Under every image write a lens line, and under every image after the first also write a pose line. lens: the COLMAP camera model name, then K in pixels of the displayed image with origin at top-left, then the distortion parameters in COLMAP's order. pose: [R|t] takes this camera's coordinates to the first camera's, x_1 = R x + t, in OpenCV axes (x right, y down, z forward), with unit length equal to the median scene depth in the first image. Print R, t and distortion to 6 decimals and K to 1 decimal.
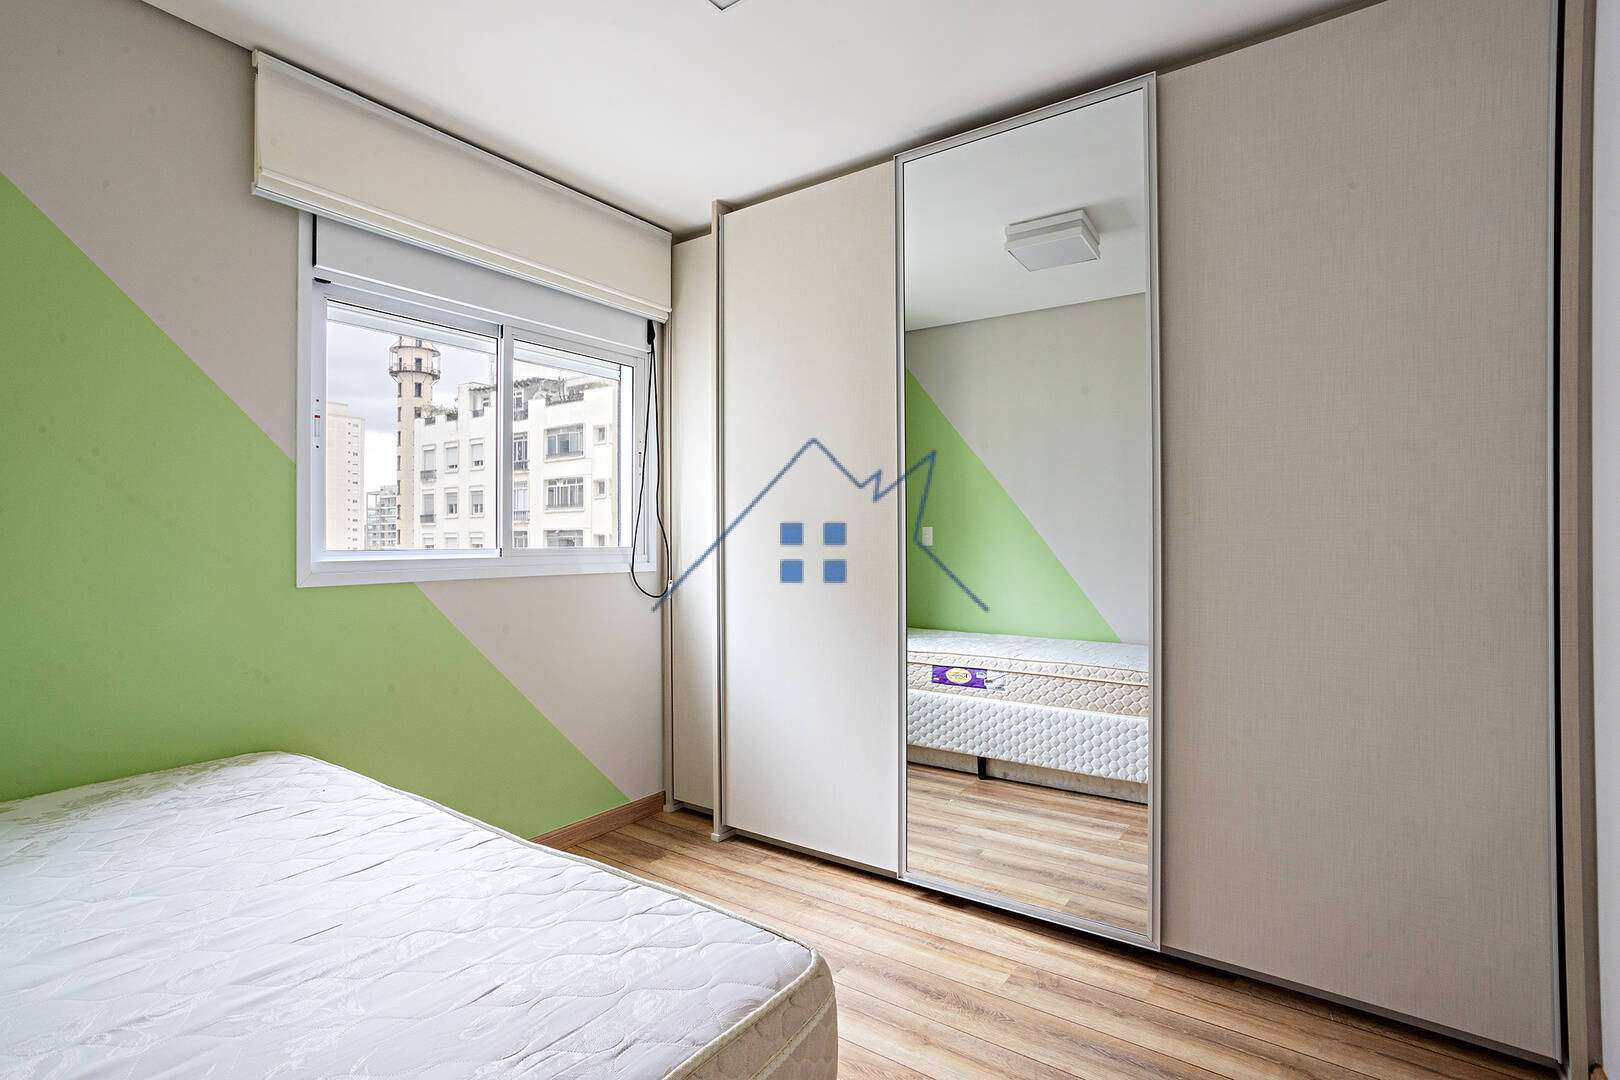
lens RADIAL K [[776.7, 0, 808.0], [0, 776.7, 533.3], [0, 0, 1]] dist [-0.048361, 0.031865]
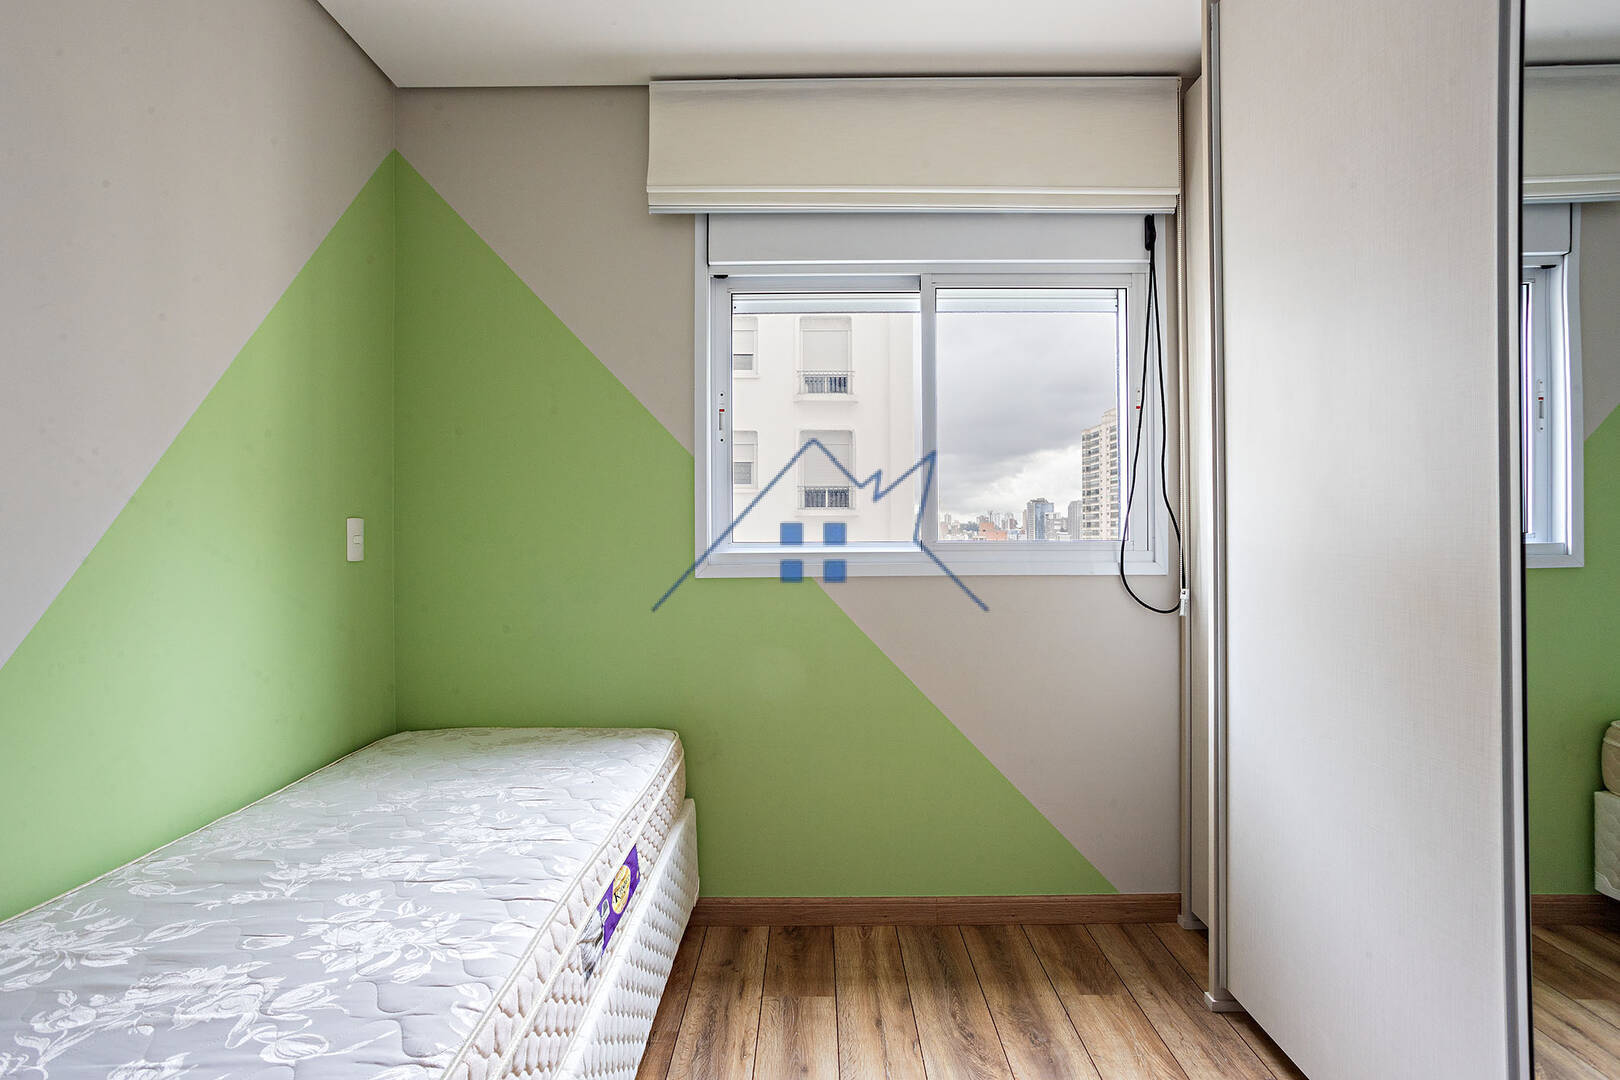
lens RADIAL K [[776.7, 0, 808.0], [0, 776.7, 533.3], [0, 0, 1]] dist [-0.048361, 0.031865]
pose [[0.570541, -0.002027, -0.821267, 0.217133], [0.010948, 0.999927, 0.005138, 0.005595], [0.821196, -0.011923, 0.570521, 0.401574]]
